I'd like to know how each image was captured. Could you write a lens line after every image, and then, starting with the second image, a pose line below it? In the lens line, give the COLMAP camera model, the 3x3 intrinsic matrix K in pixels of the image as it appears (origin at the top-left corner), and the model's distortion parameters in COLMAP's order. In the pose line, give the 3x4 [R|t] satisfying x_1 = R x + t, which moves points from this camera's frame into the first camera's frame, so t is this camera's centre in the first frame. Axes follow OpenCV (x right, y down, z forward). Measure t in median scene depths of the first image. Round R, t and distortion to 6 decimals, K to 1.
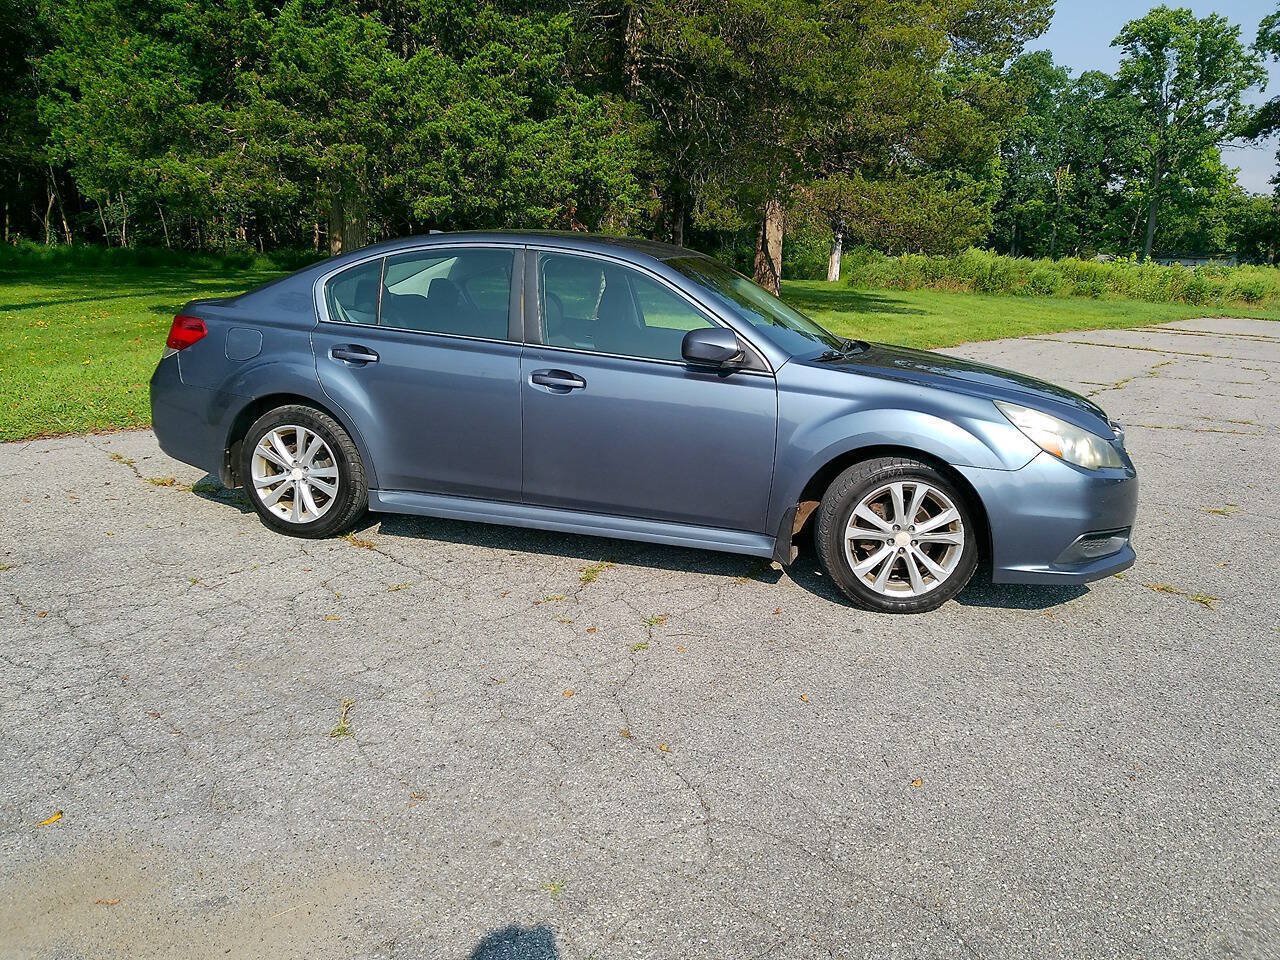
lens RADIAL K [[1011.0, 0, 637.0], [0, 1011.0, 456.1], [0, 0, 1]] dist [0.100156, -0.185459]
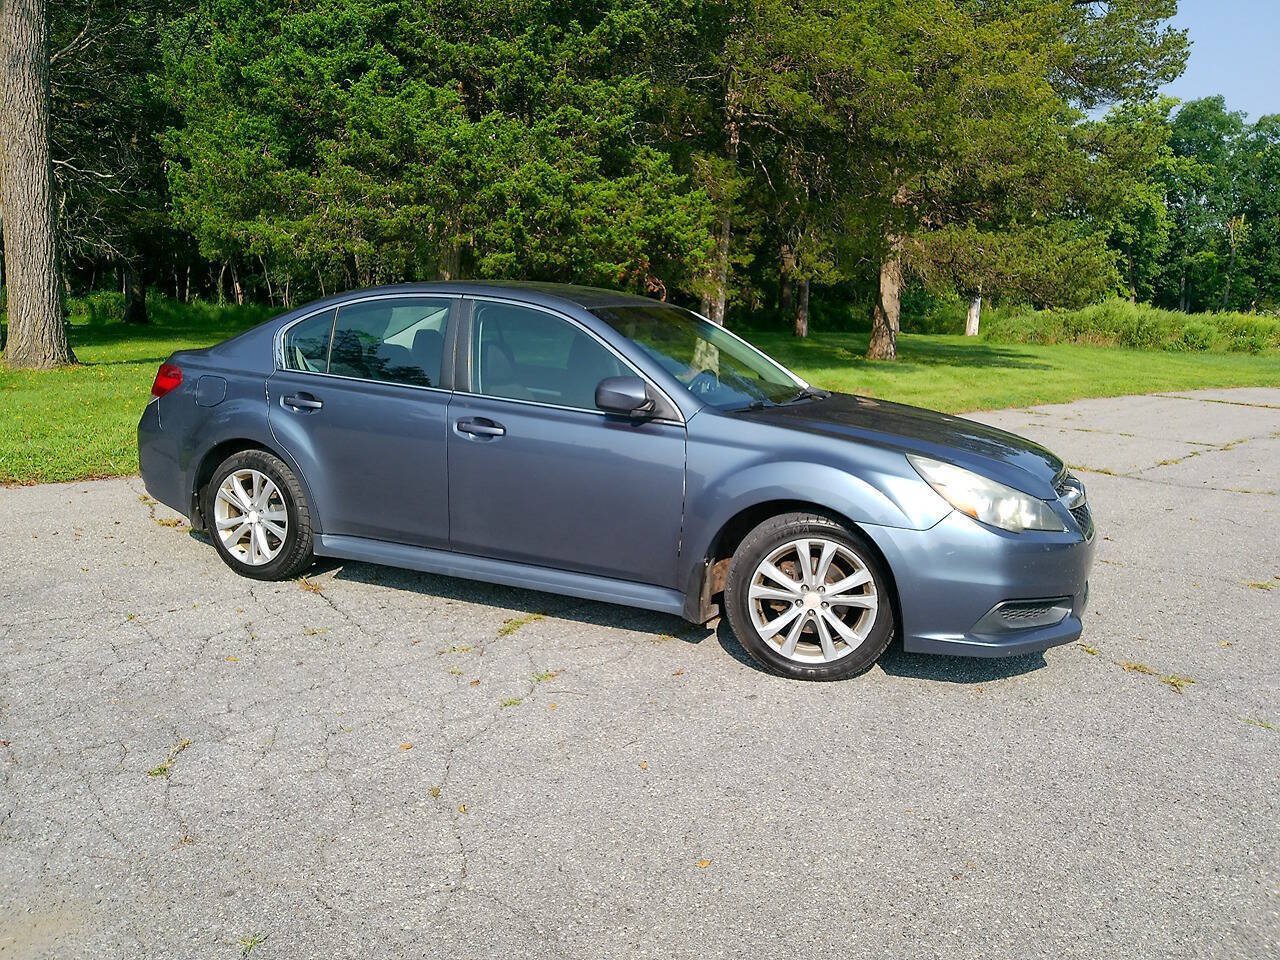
lens RADIAL K [[1011.0, 0, 637.0], [0, 1011.0, 456.1], [0, 0, 1]] dist [0.100156, -0.185459]
pose [[0.988864, 0.015358, -0.148029, 0.100976], [-0.023384, 0.998340, -0.052629, 0.000727], [0.146975, 0.055505, 0.987582, 0.017689]]
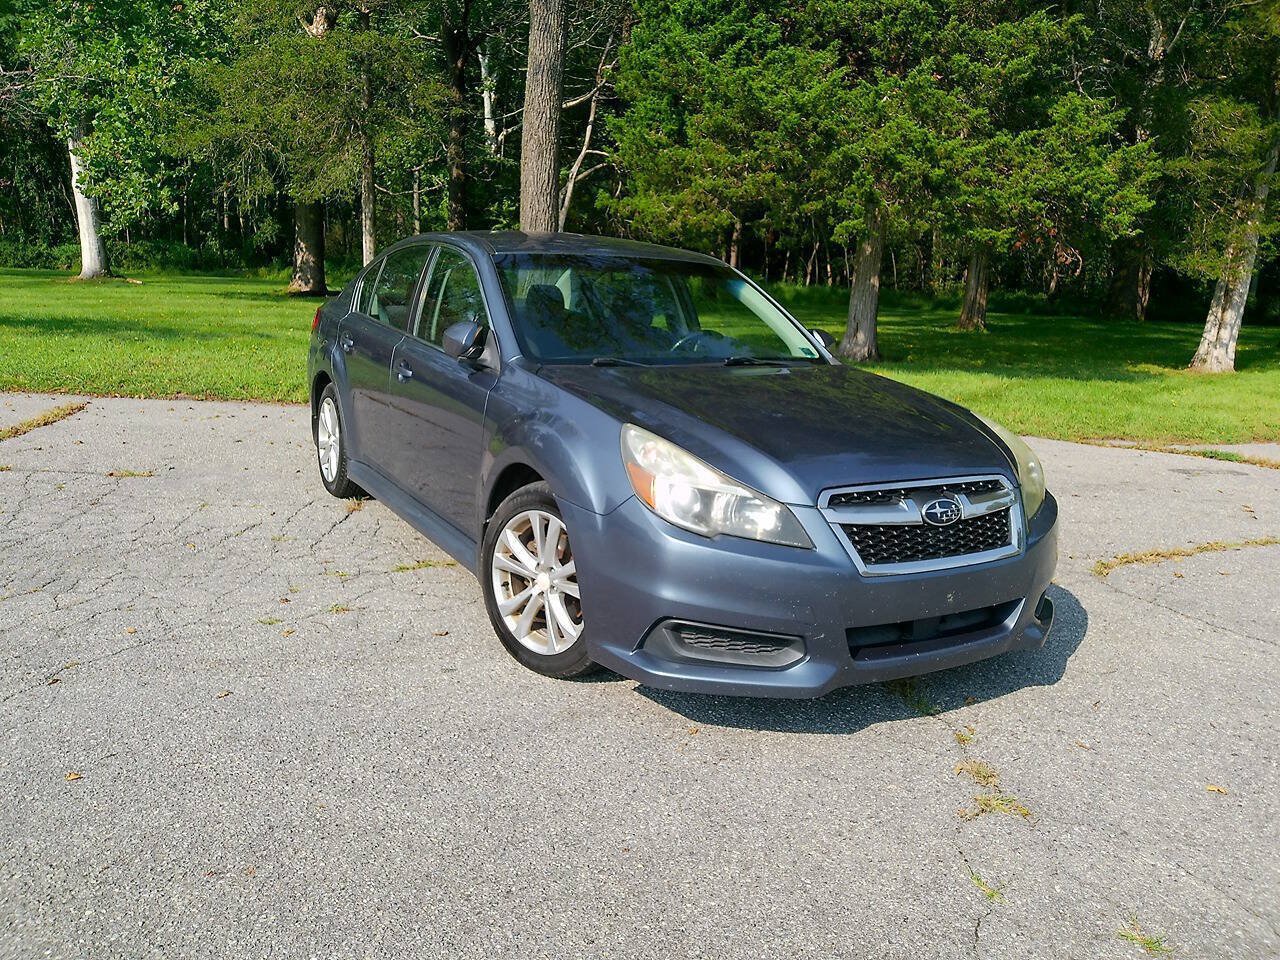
lens RADIAL K [[1012.2, 0, 631.6], [0, 1012.2, 452.4], [0, 0, 1]] dist [0.096005, -0.196869]
pose [[0.723996, 0.121251, -0.679064, 0.363664], [-0.154494, 0.987925, 0.011683, -0.017896], [0.672281, 0.096453, 0.733986, 0.184547]]
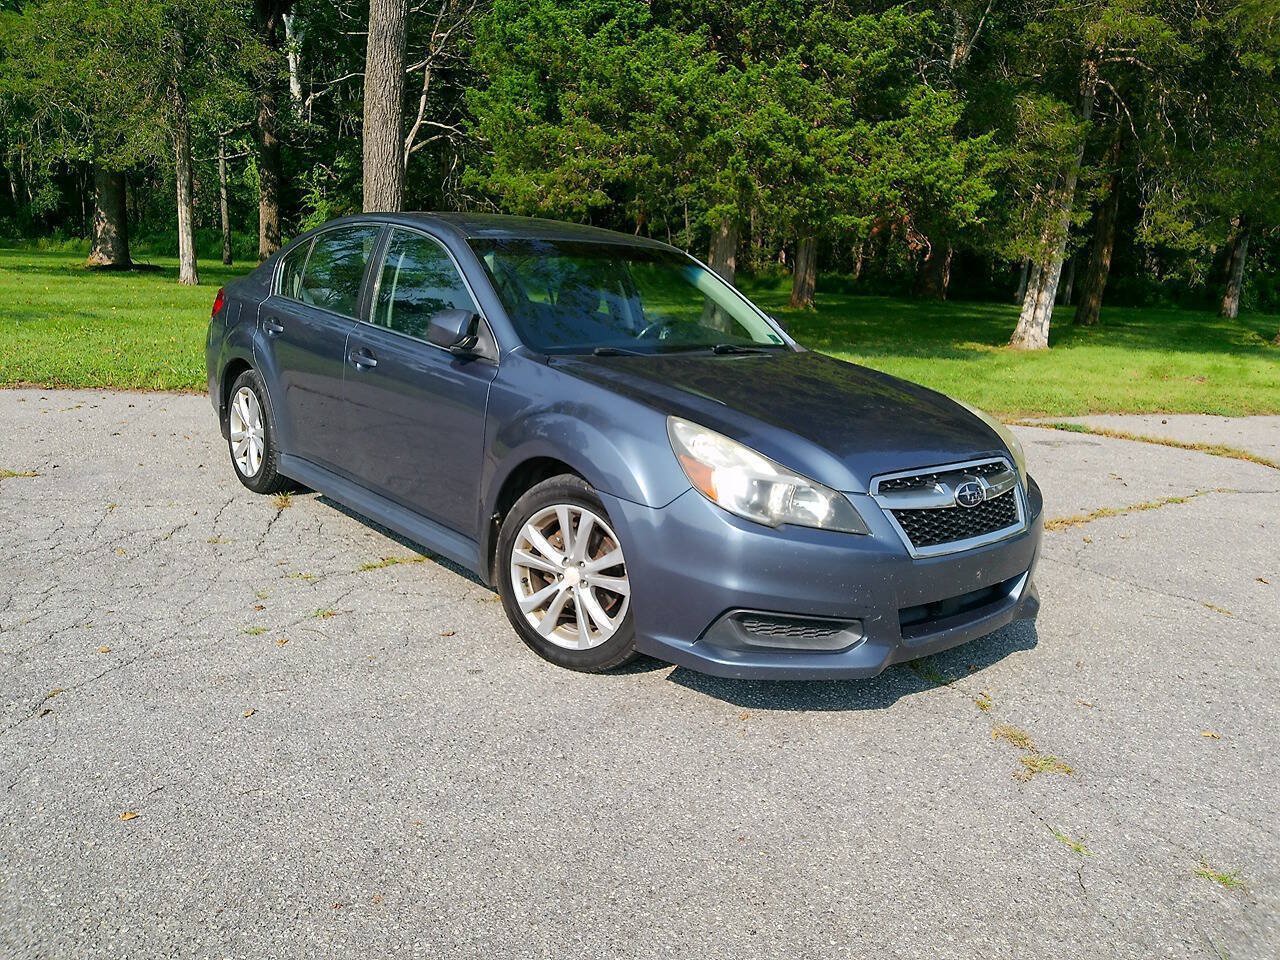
lens RADIAL K [[1011.0, 0, 637.0], [0, 1011.0, 456.1], [0, 0, 1]] dist [0.100156, -0.185459]
pose [[0.840156, 0.119141, -0.529097, 0.306349], [-0.133767, 0.990955, 0.010733, -0.012411], [0.525590, 0.061758, 0.848494, 0.141364]]
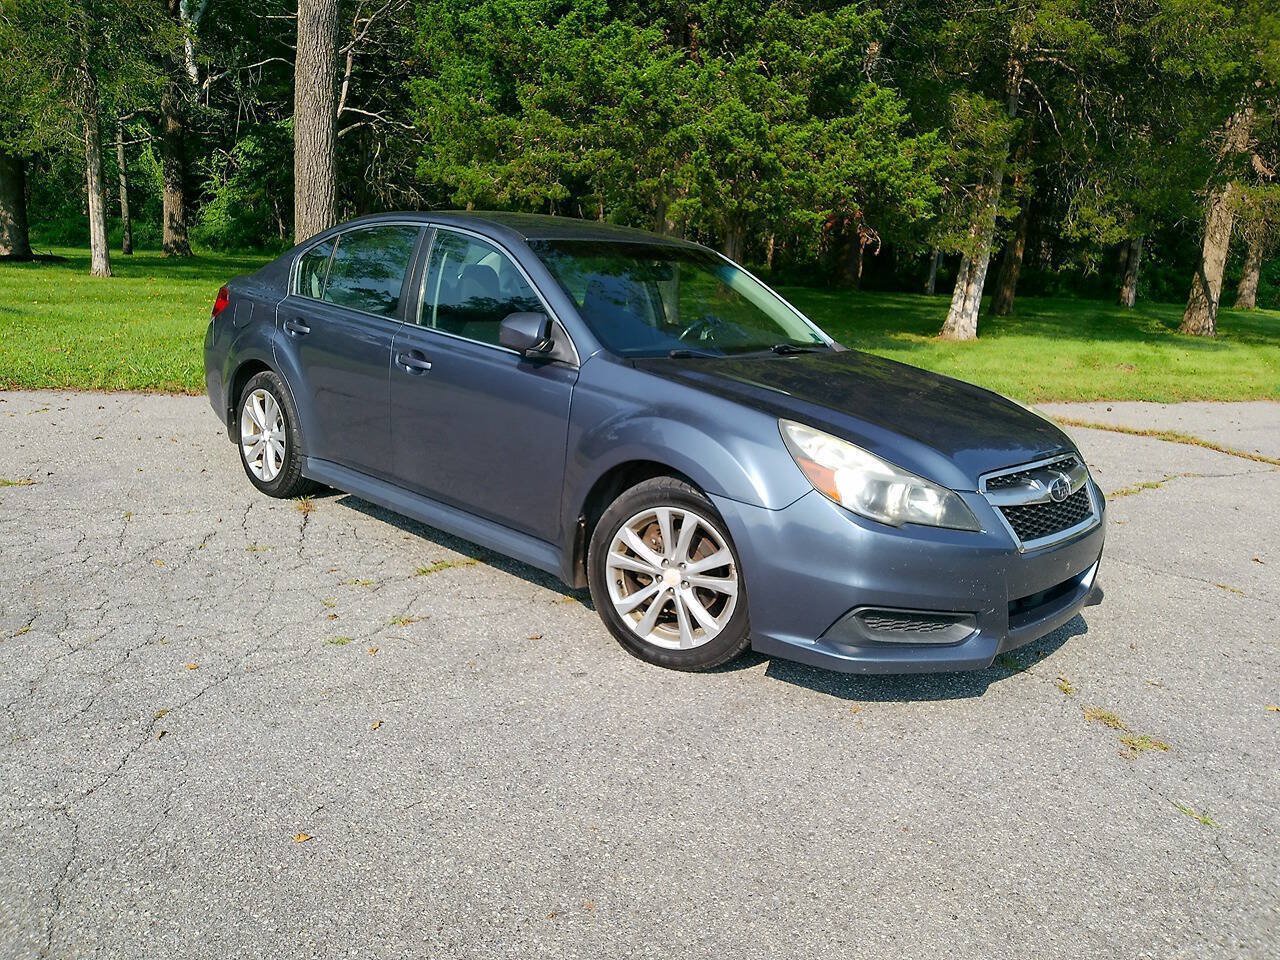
lens RADIAL K [[1011.0, 0, 637.0], [0, 1011.0, 456.1], [0, 0, 1]] dist [0.100156, -0.185459]
pose [[0.887842, 0.109846, -0.446845, 0.251069], [-0.118177, 0.992949, 0.009286, -0.008569], [0.444715, 0.044563, 0.894563, 0.105256]]
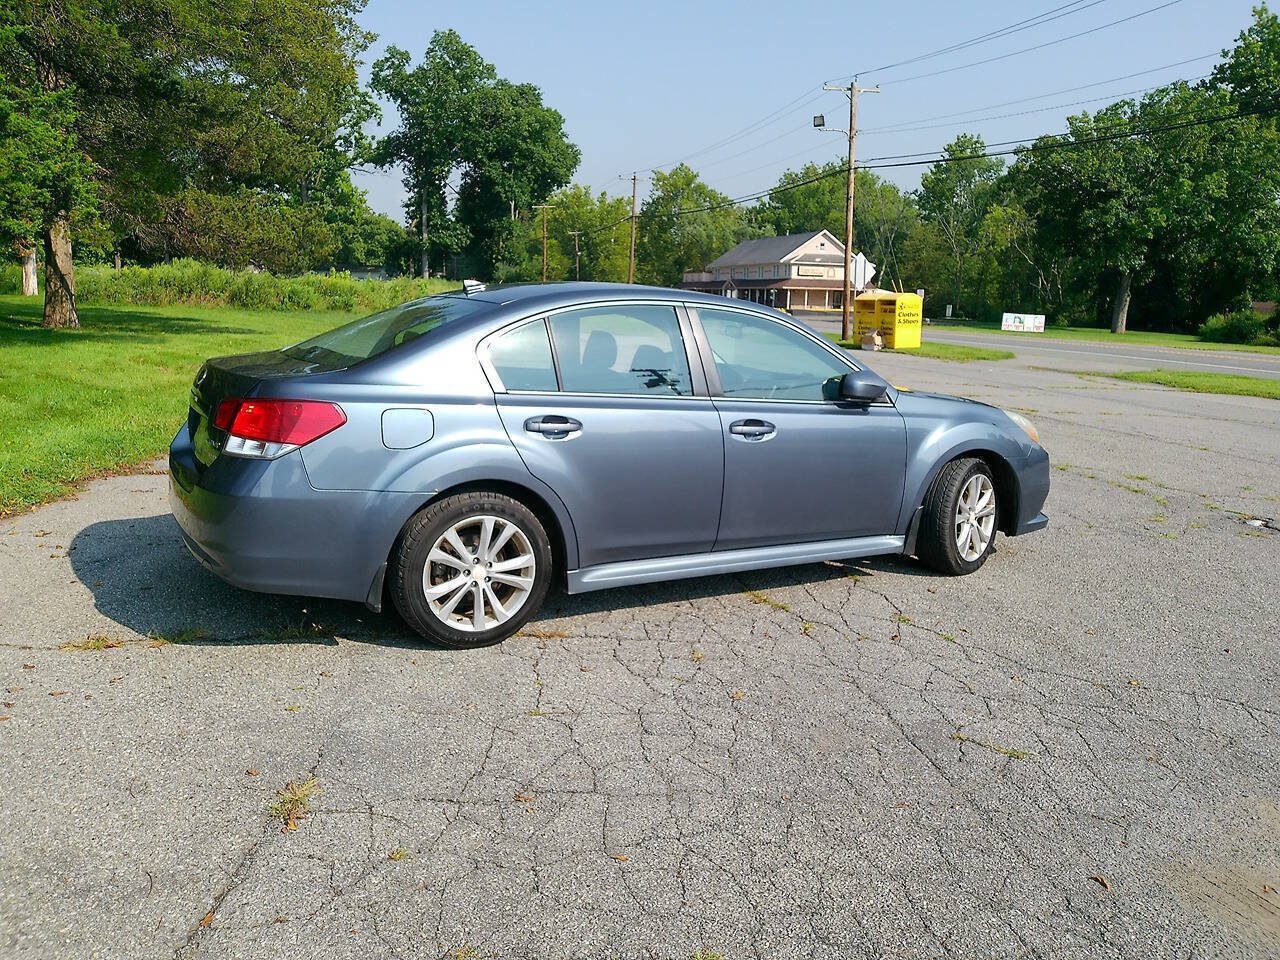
lens RADIAL K [[1011.0, 0, 637.0], [0, 1011.0, 456.1], [0, 0, 1]] dist [0.100156, -0.185459]
pose [[0.677401, -0.125825, 0.724773, -0.425450], [0.130976, 0.990150, 0.049481, -0.052223], [-0.723860, 0.061409, 0.687209, 0.160363]]
